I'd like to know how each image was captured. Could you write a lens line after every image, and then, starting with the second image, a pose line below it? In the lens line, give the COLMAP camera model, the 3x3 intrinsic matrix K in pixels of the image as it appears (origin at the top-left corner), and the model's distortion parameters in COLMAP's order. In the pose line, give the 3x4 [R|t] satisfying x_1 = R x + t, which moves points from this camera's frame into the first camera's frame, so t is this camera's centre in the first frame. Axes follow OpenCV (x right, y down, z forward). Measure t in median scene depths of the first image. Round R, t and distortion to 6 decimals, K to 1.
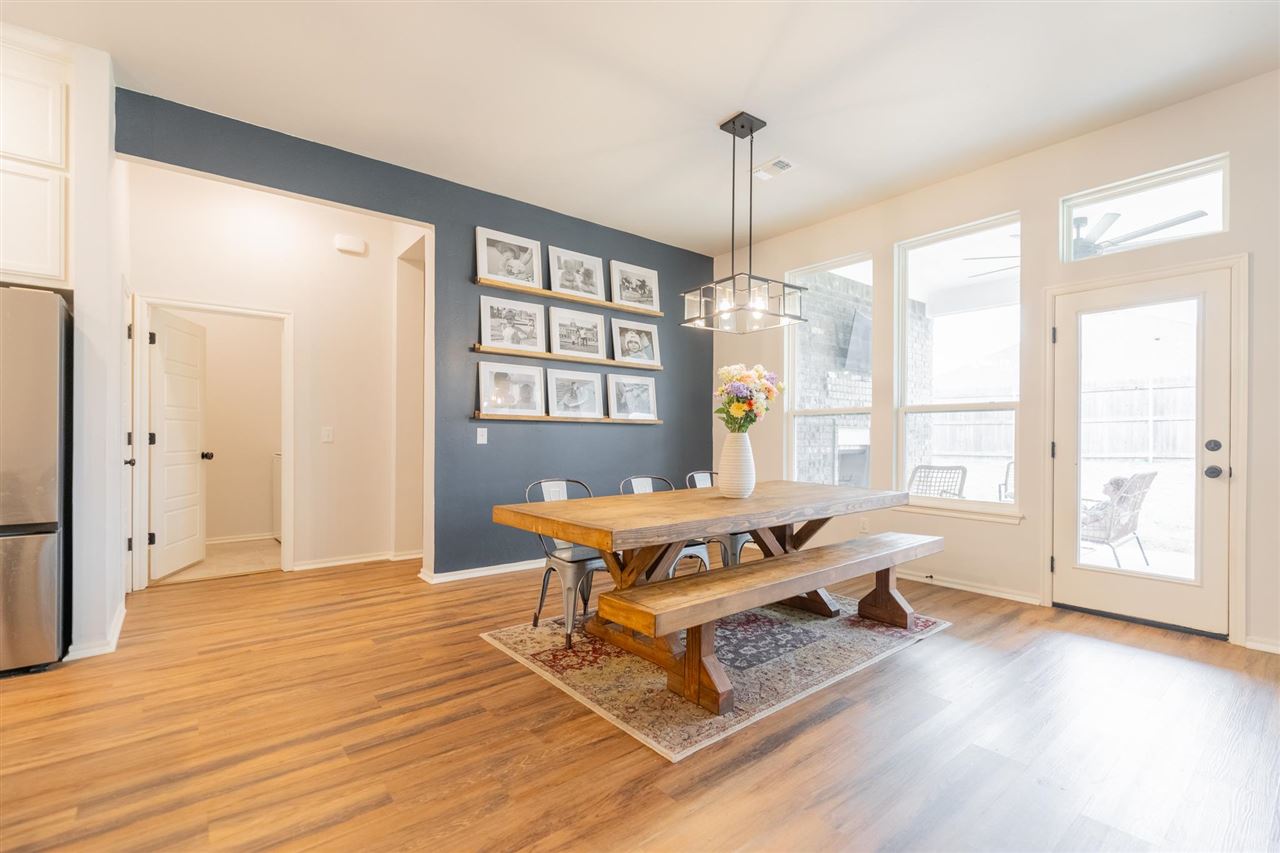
lens RADIAL K [[577.5, 0, 628.5], [0, 577.5, 435.4], [0, 0, 1]] dist [0.003443, -0.000826]
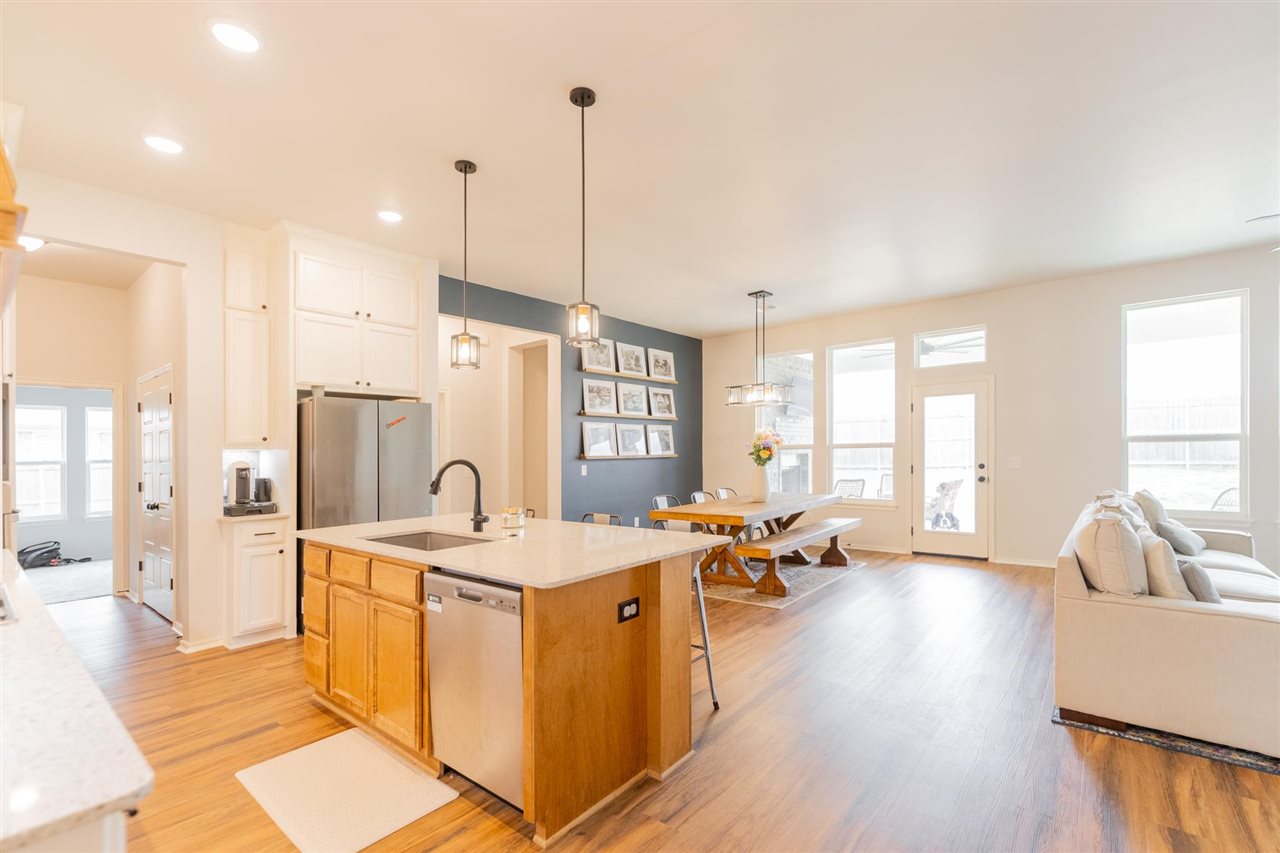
lens RADIAL K [[577.5, 0, 651.7], [0, 577.5, 473.8], [0, 0, 1]] dist [0.003443, -0.000826]
pose [[0.975958, -0.029355, 0.215972, -0.523654], [0.022465, 0.999159, 0.034292, -0.047596], [-0.216797, -0.028616, 0.975797, -0.681266]]
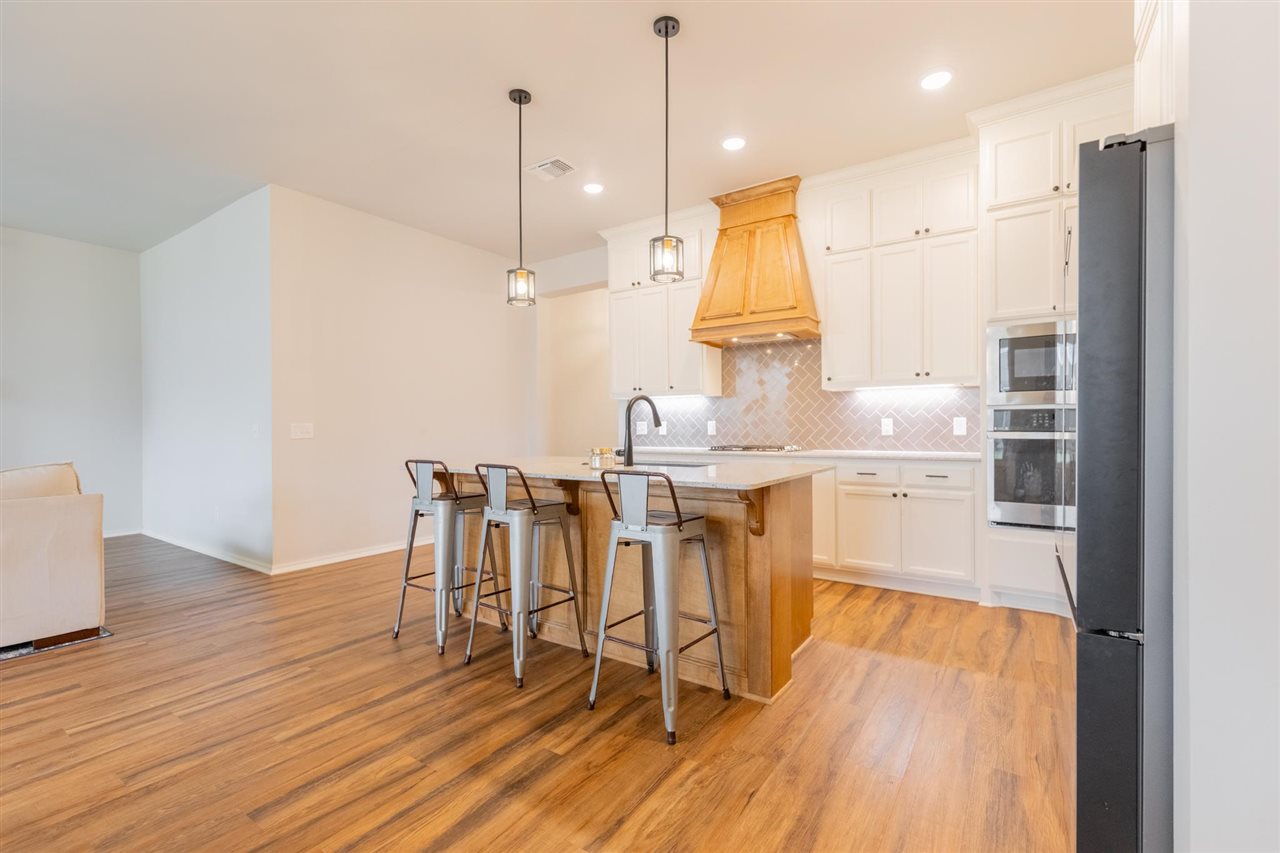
lens RADIAL K [[577.5, 0, 639.0], [0, 577.5, 428.7], [0, 0, 1]] dist [0.003443, -0.000826]
pose [[-0.956581, 0.007530, -0.291369, -0.384774], [0.005046, 0.999944, 0.009276, -0.008106], [0.291422, 0.007403, -0.956566, 1.072466]]
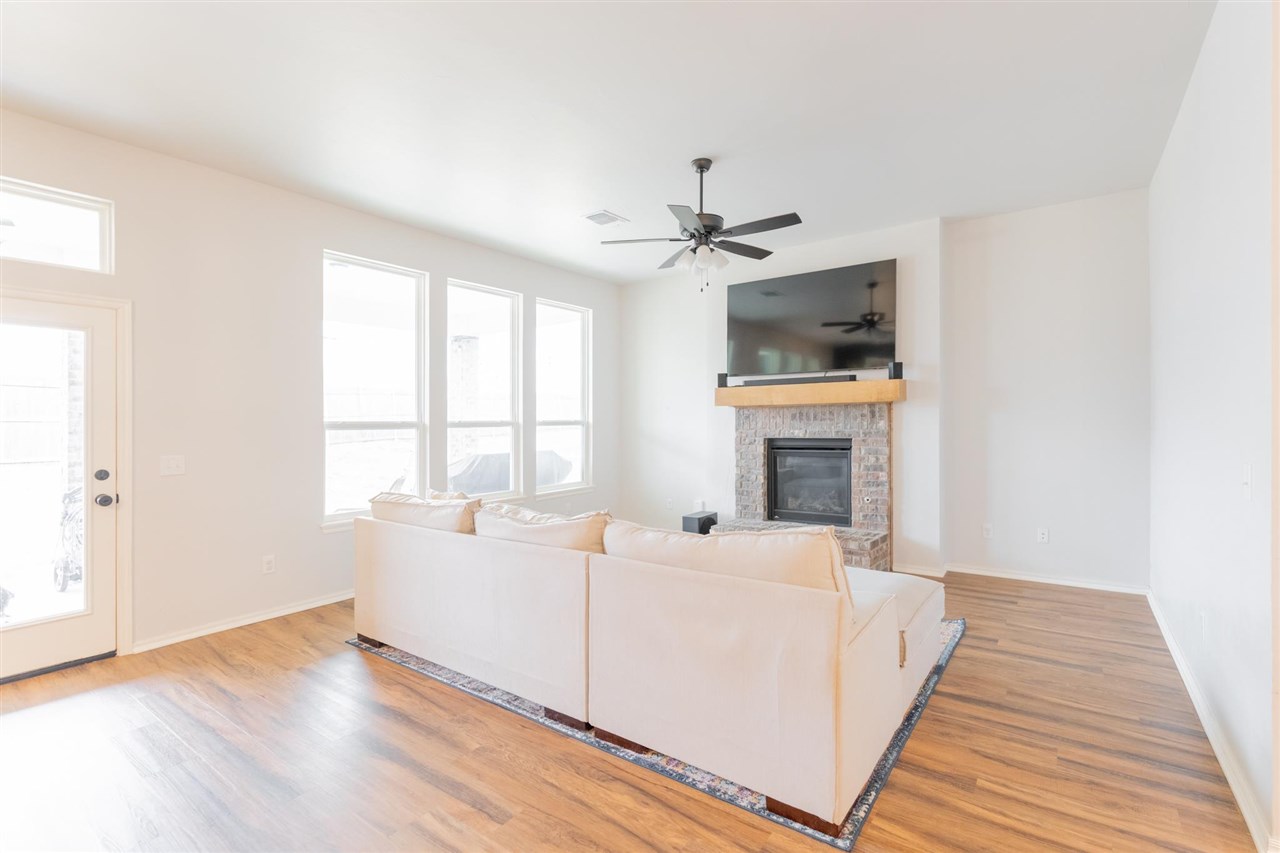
lens RADIAL K [[577.5, 0, 675.7], [0, 577.5, 433.7], [0, 0, 1]] dist [0.003443, -0.000826]
pose [[-0.287490, -0.014409, 0.957675, -0.263937], [0.017066, 0.999651, 0.020163, -0.055249], [-0.957632, 0.022140, -0.287143, 0.282667]]
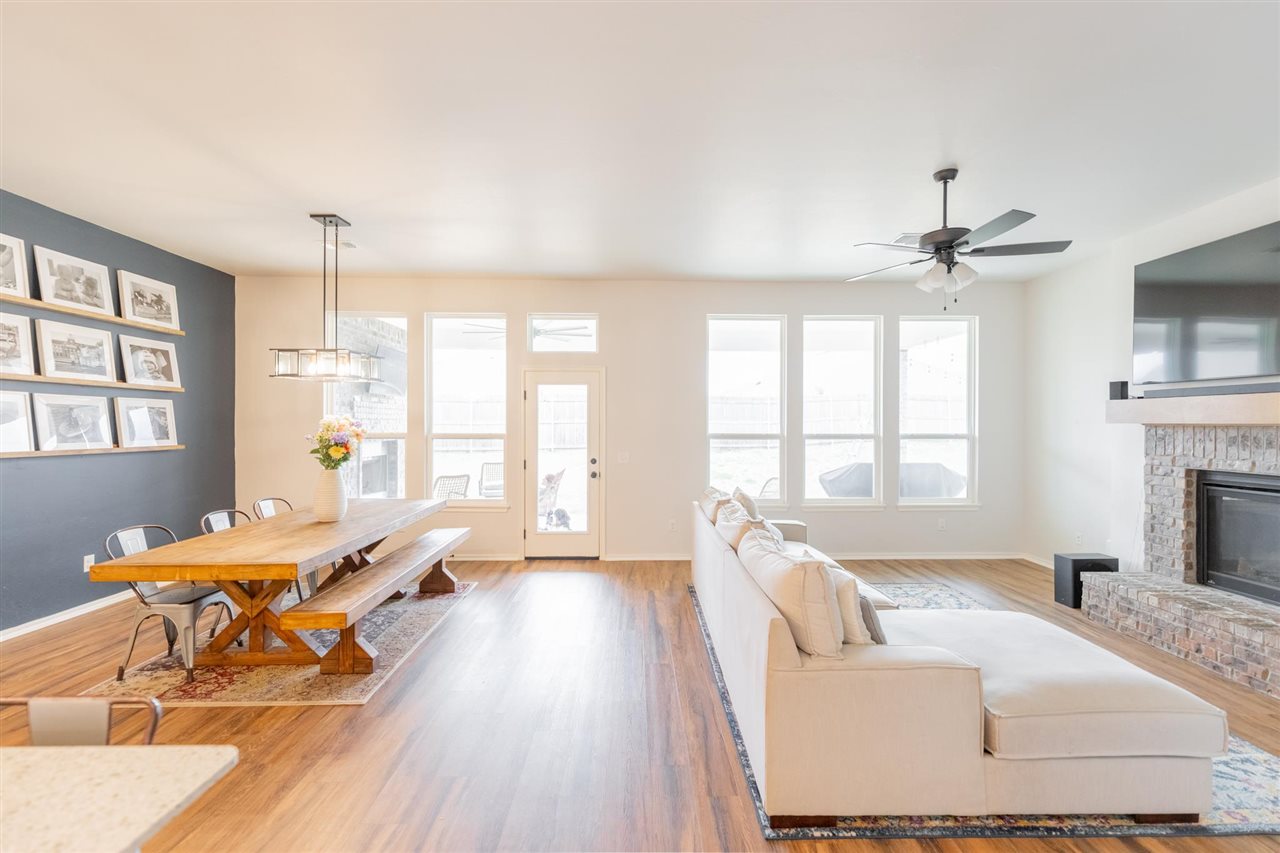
lens RADIAL K [[558.4, 0, 653.4], [0, 558.4, 440.4], [0, 0, 1]] dist [0.002585, -0.001017]
pose [[0.601735, -0.021842, 0.798397, -0.341330], [-0.000389, 0.999618, 0.027640, -0.096490], [-0.798696, -0.016942, 0.601496, -0.269501]]
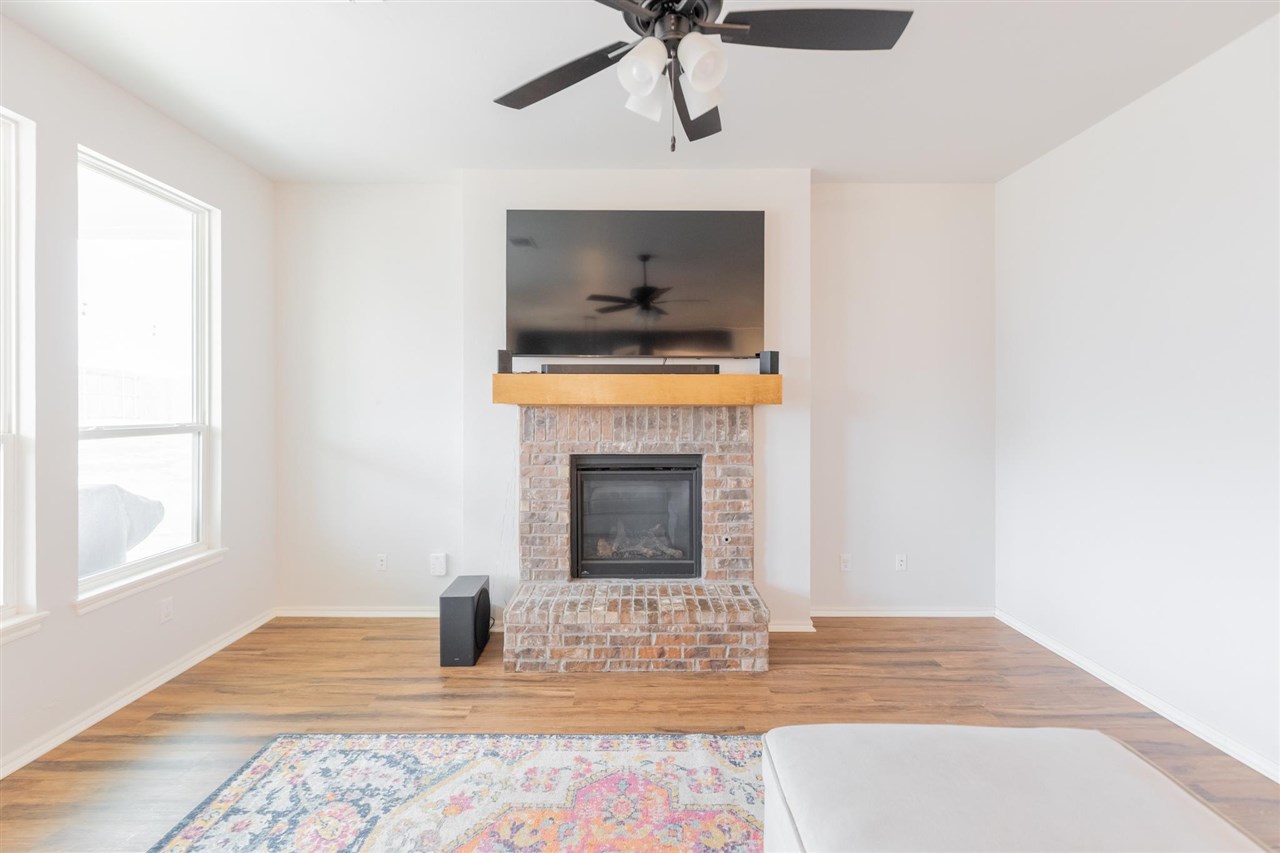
lens RADIAL K [[558.4, 0, 635.8], [0, 558.4, 404.8], [0, 0, 1]] dist [0.002585, -0.001017]
pose [[-0.775543, 0.002375, 0.631290, 0.526317], [0.003113, 0.999995, 0.000062, -0.098950], [-0.631286, 0.002014, -0.775547, 0.295854]]
